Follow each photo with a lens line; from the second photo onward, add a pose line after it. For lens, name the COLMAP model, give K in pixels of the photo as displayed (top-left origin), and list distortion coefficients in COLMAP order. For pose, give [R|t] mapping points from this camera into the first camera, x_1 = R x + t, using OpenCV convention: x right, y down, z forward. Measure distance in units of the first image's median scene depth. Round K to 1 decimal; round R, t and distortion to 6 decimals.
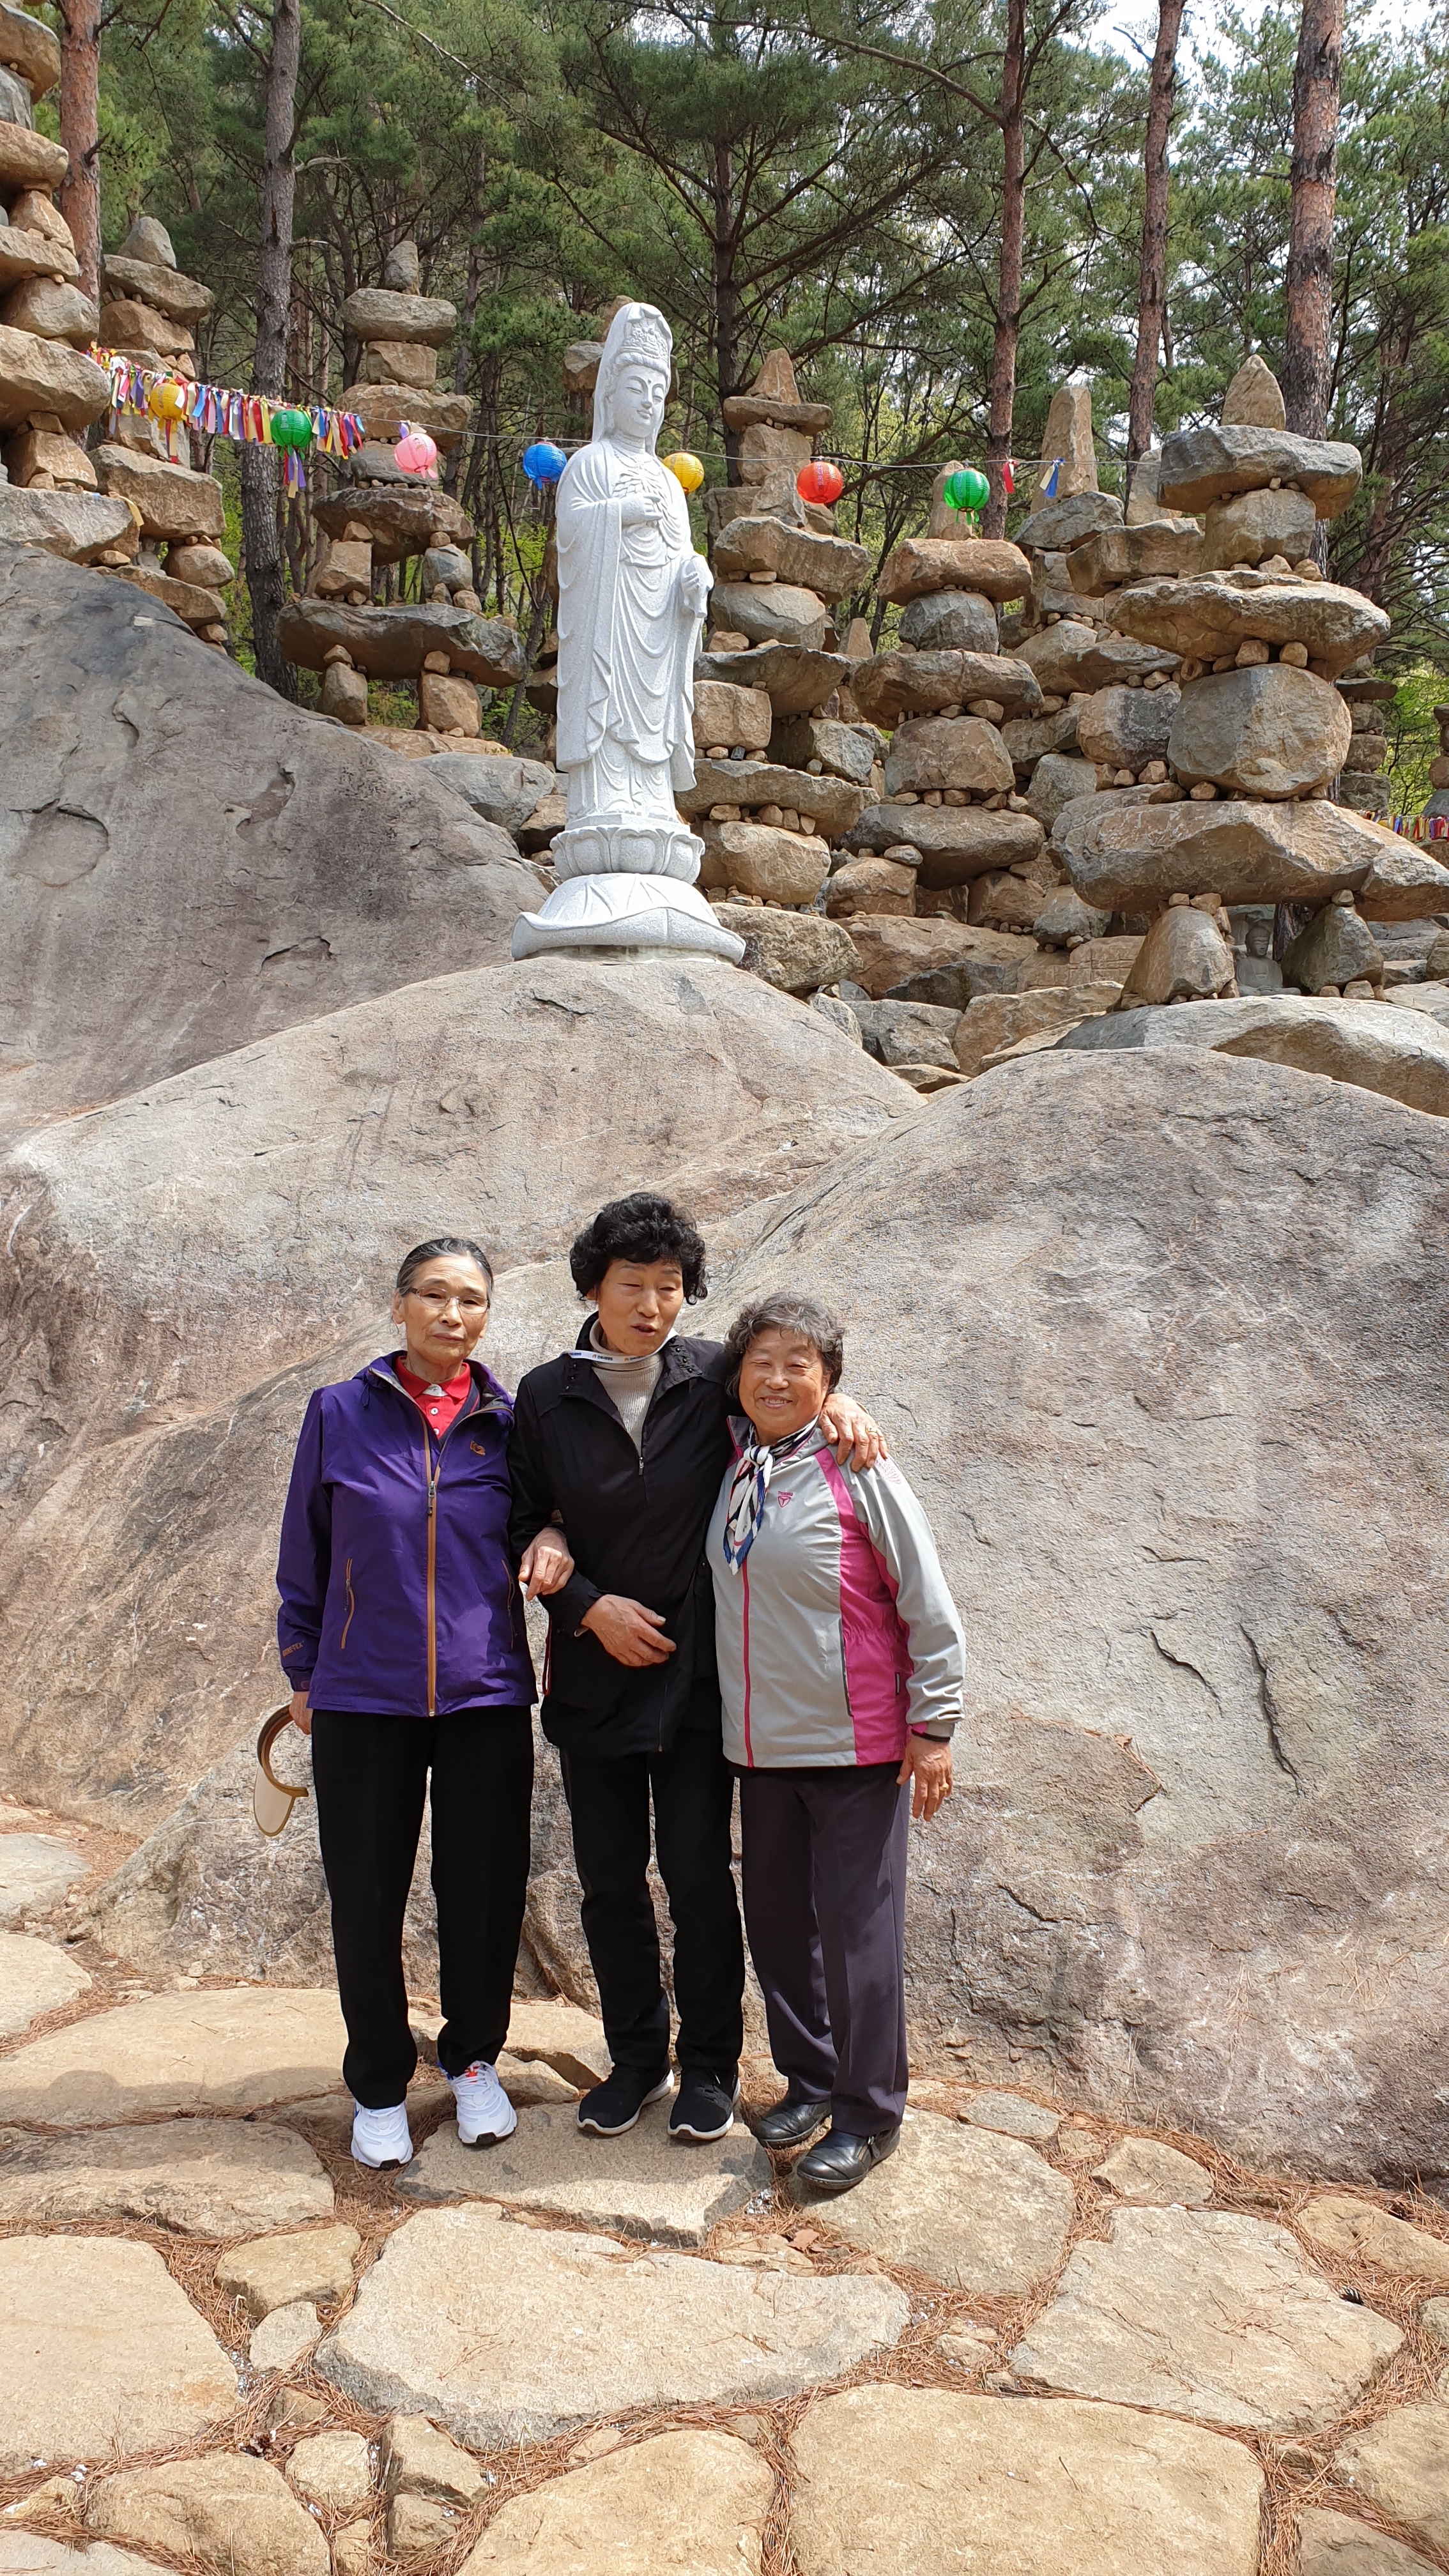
lens RADIAL K [[2192.8, 0, 739.7], [0, 2192.8, 1288.6], [0, 0, 1]] dist [0.000964, 0.025131]
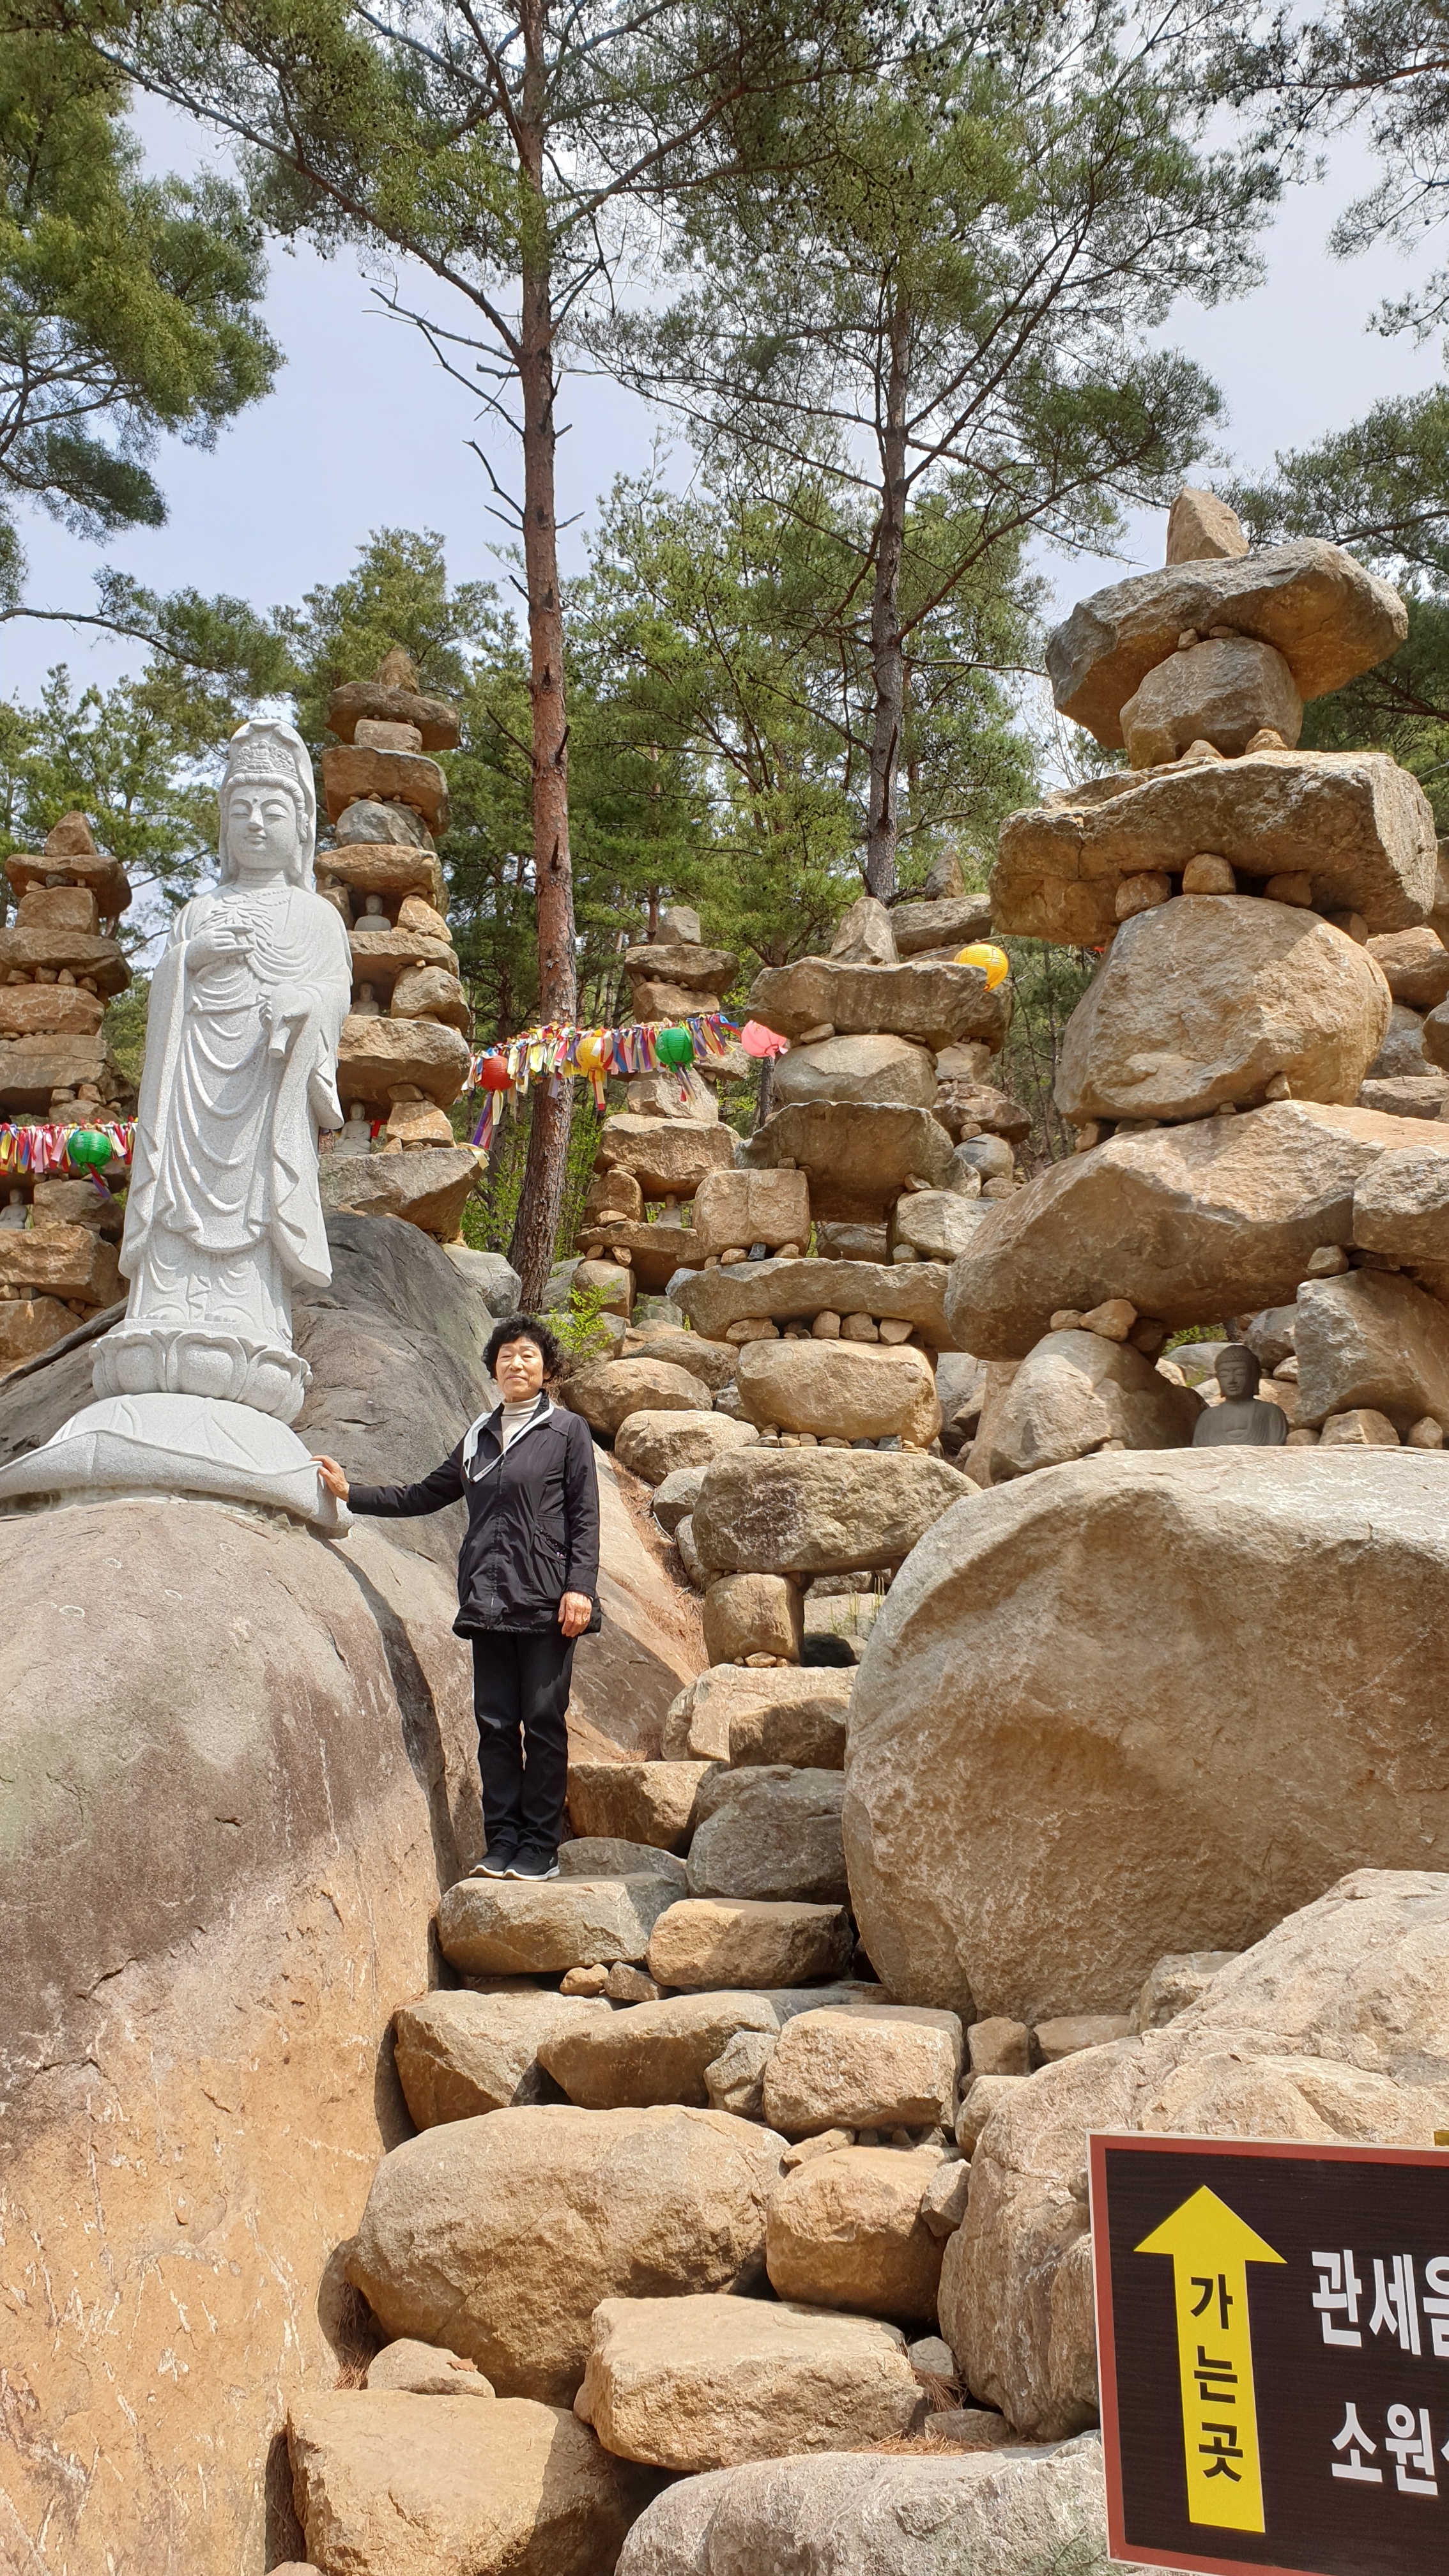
lens RADIAL K [[1979.3, 0, 732.2], [0, 1979.3, 1327.2], [0, 0, 1]] dist [0.017609, -0.008054]
pose [[0.778632, -0.172069, -0.603427, 0.450913], [-0.022278, 0.953479, -0.300634, -0.018756], [0.627085, 0.247527, 0.738576, 0.572303]]
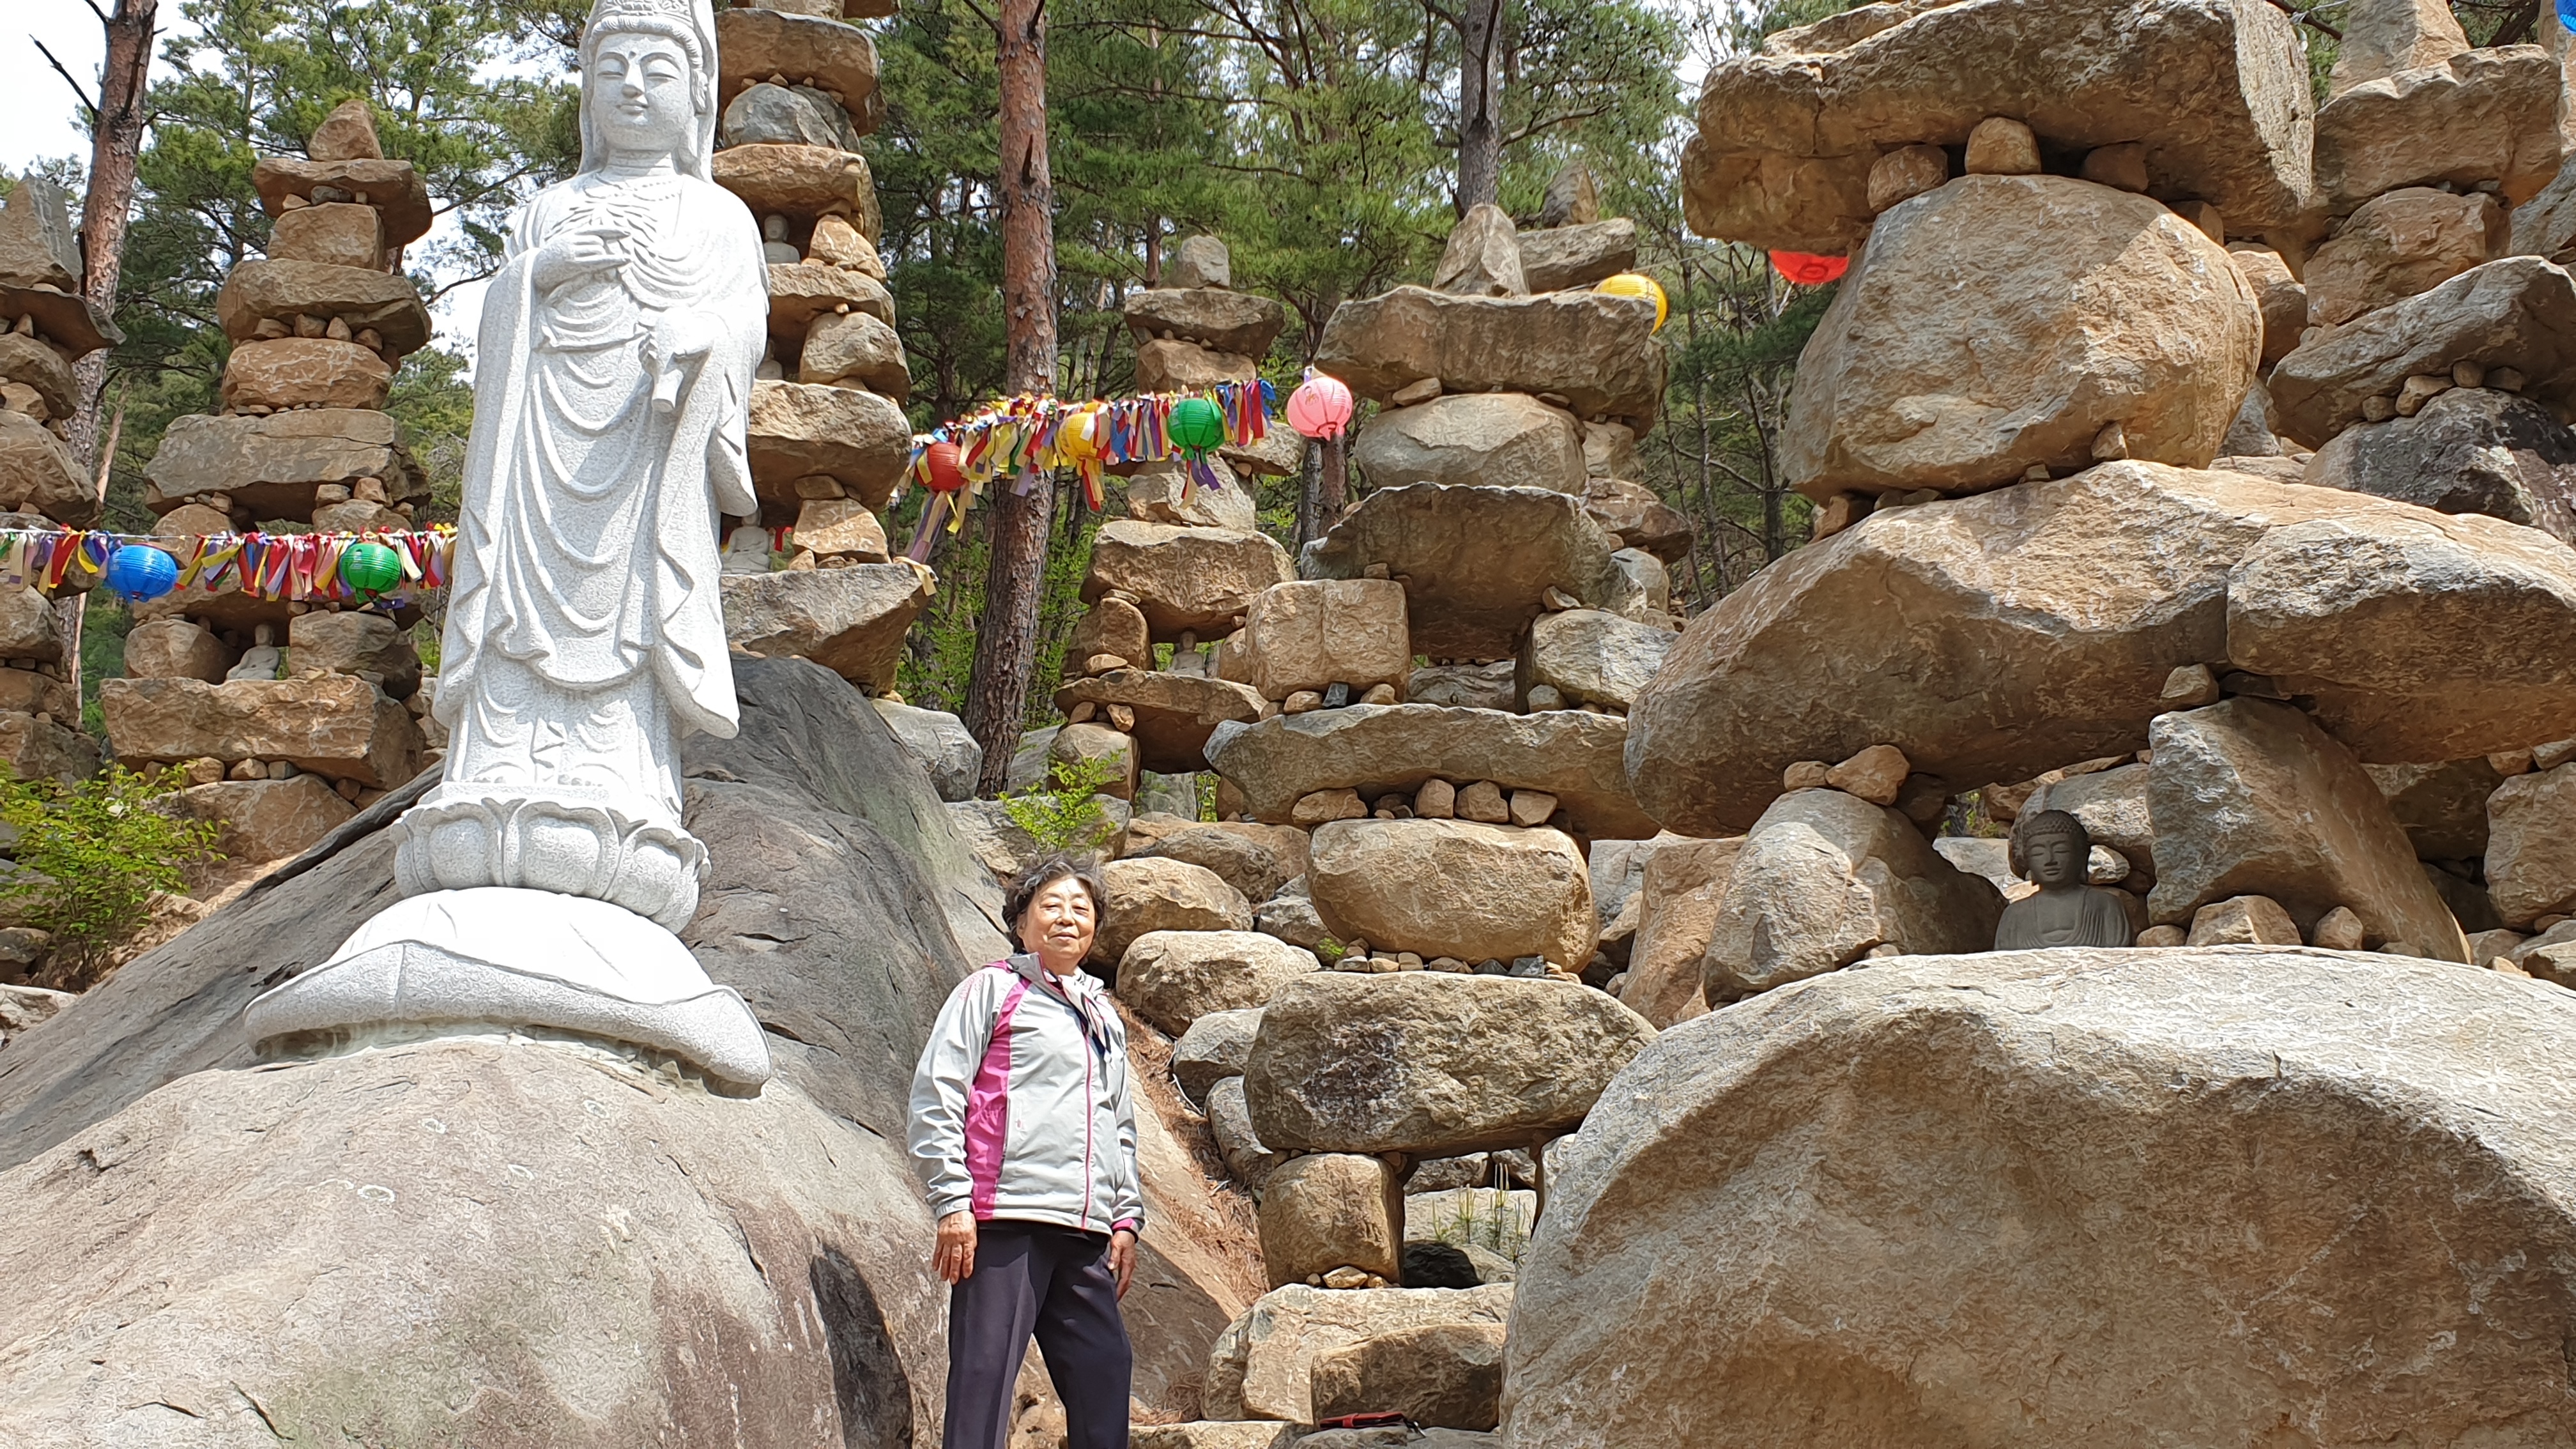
lens RADIAL K [[2748.4, 0, 1293.7], [0, 2748.4, 719.1], [0, 0, 1]] dist [0.014719, 0.000000]
pose [[0.789676, -0.197620, -0.580825, 0.426542], [-0.016824, 0.939372, -0.342487, -0.014103], [0.613293, 0.280226, 0.738475, 0.577536]]
